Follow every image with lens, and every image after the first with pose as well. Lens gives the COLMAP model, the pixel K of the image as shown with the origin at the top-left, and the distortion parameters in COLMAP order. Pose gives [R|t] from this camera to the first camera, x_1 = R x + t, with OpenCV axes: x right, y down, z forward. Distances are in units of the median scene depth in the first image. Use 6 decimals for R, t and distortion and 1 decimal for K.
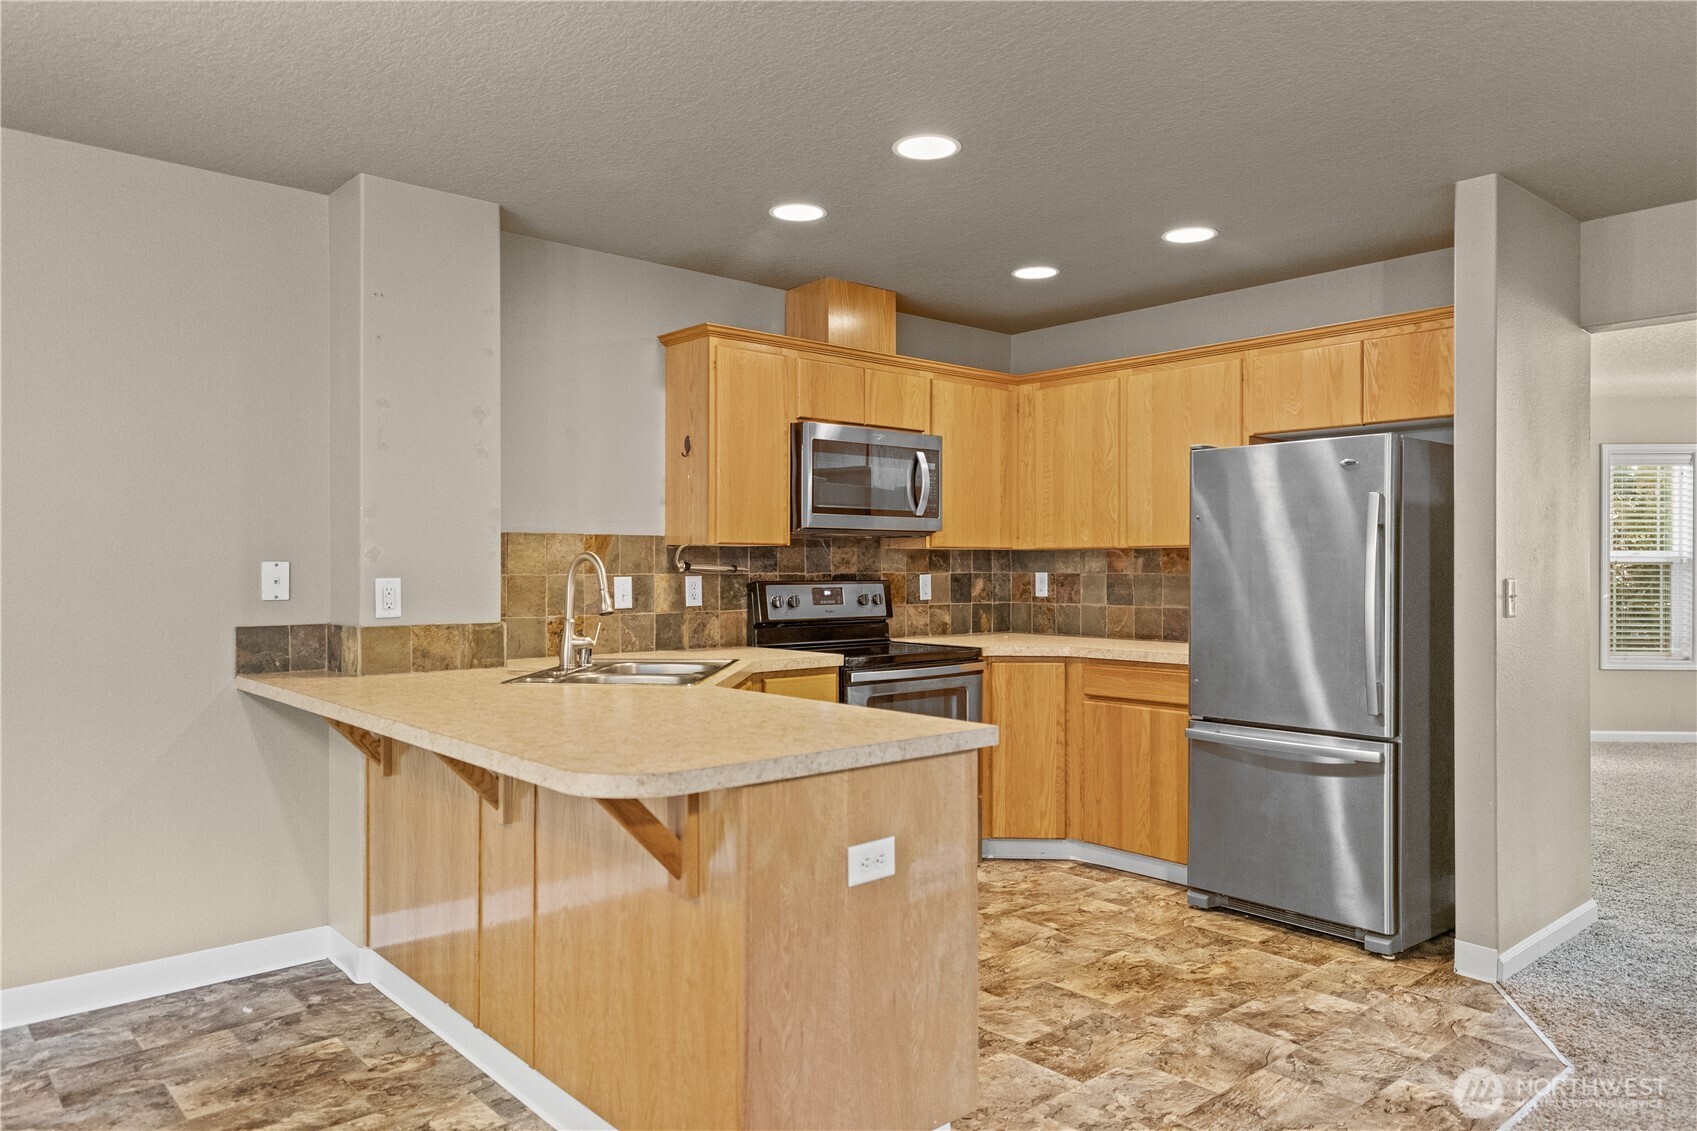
lens RADIAL K [[1146.0, 0, 860.9], [0, 1146.0, 569.5], [0, 0, 1]] dist [0.023696, -0.002239]
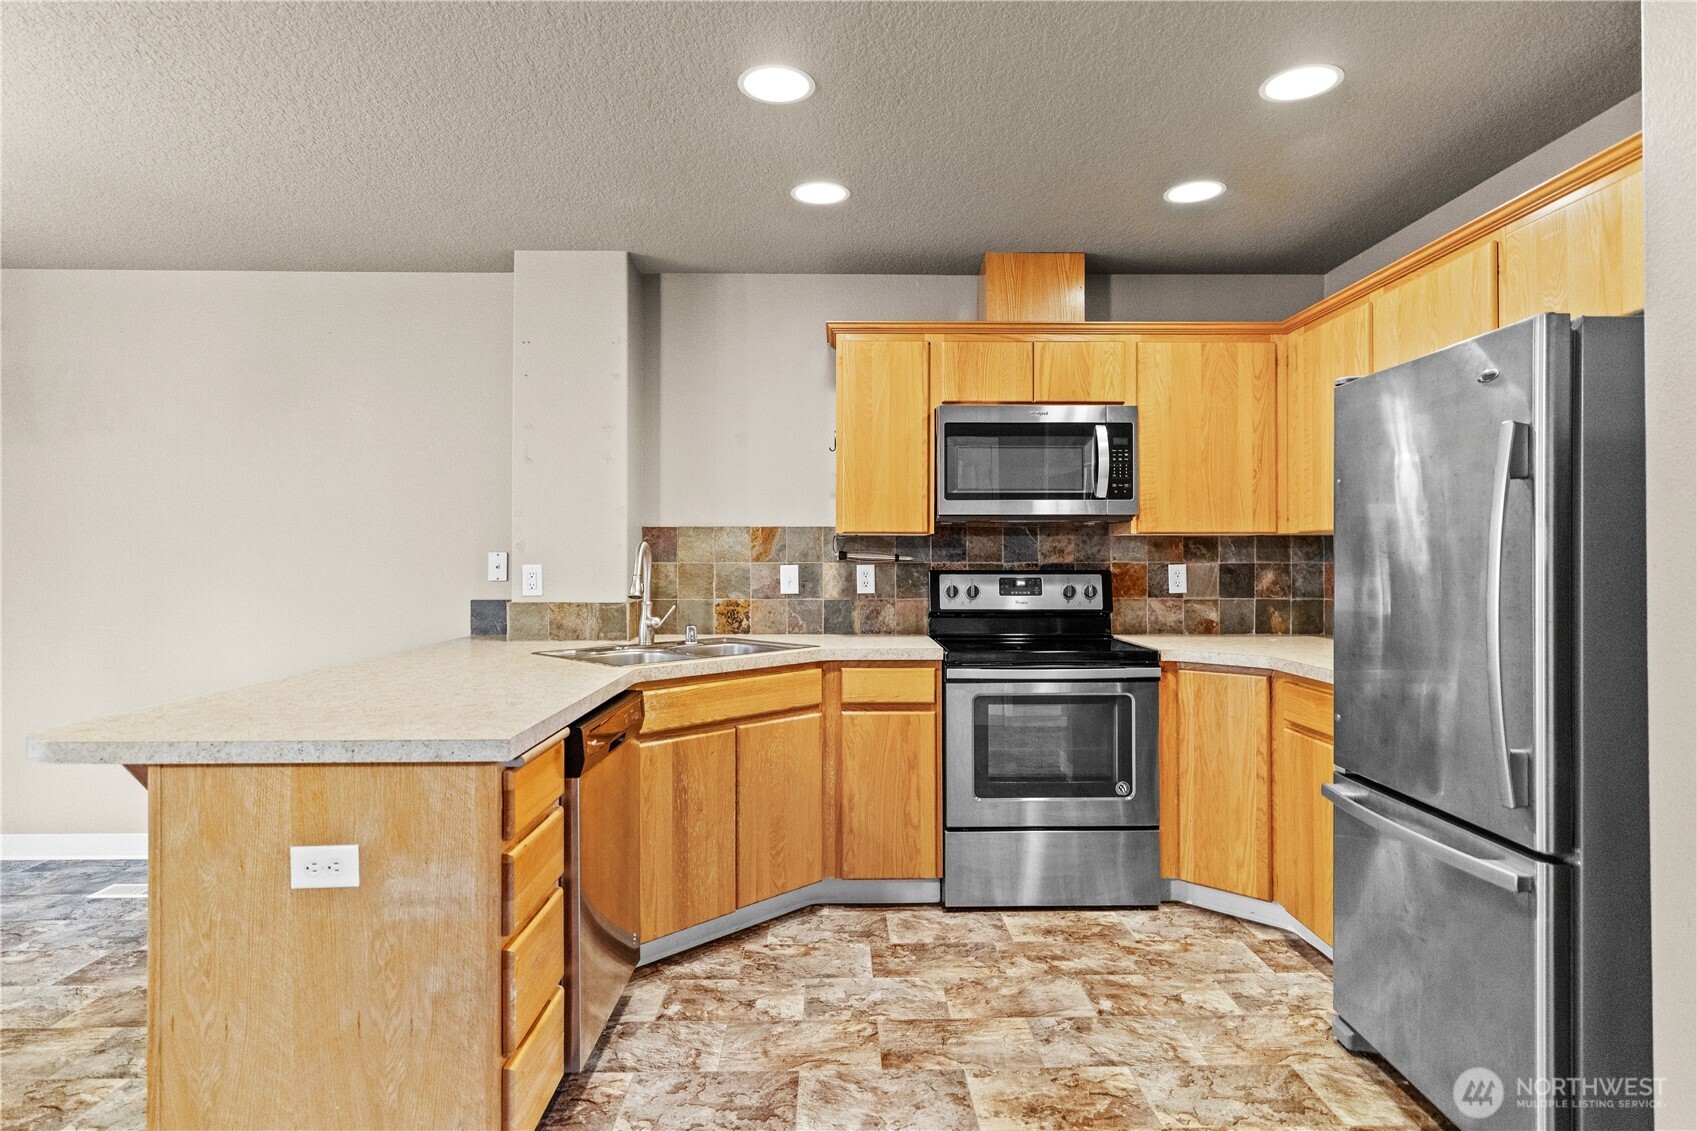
lens RADIAL K [[942.0, 0, 839.9], [0, 942.0, 551.0], [0, 0, 1]] dist [0.005163, -0.000593]
pose [[0.754344, -0.007363, -0.656438, 0.438202], [-0.000771, 0.999926, -0.012101, 0.003917], [0.656479, 0.009635, 0.754283, 0.367768]]
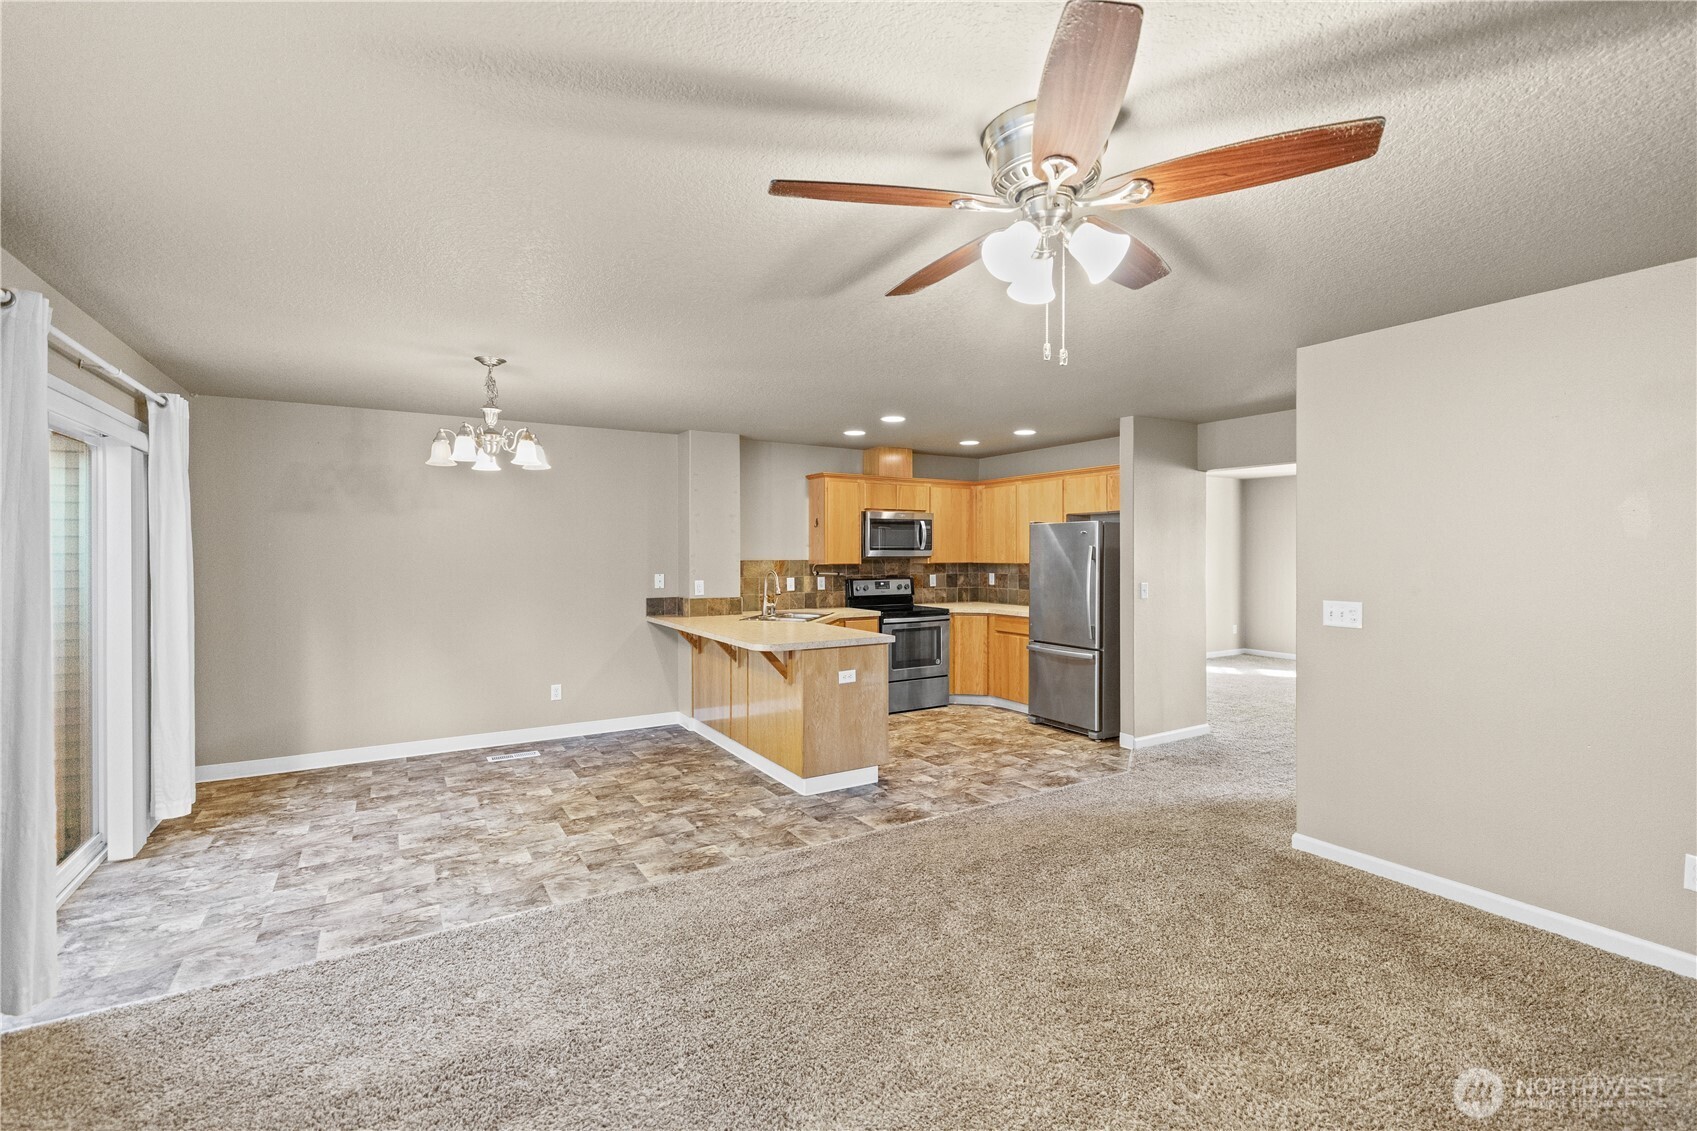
lens RADIAL K [[752.7, 0, 851.3], [0, 752.7, 556.9], [0, 0, 1]] dist [0.012748, -0.000270]
pose [[0.983866, -0.001076, -0.178906, 0.206444], [0.001398, 0.999998, 0.001673, -0.040980], [0.178904, -0.001896, 0.983865, -0.544251]]
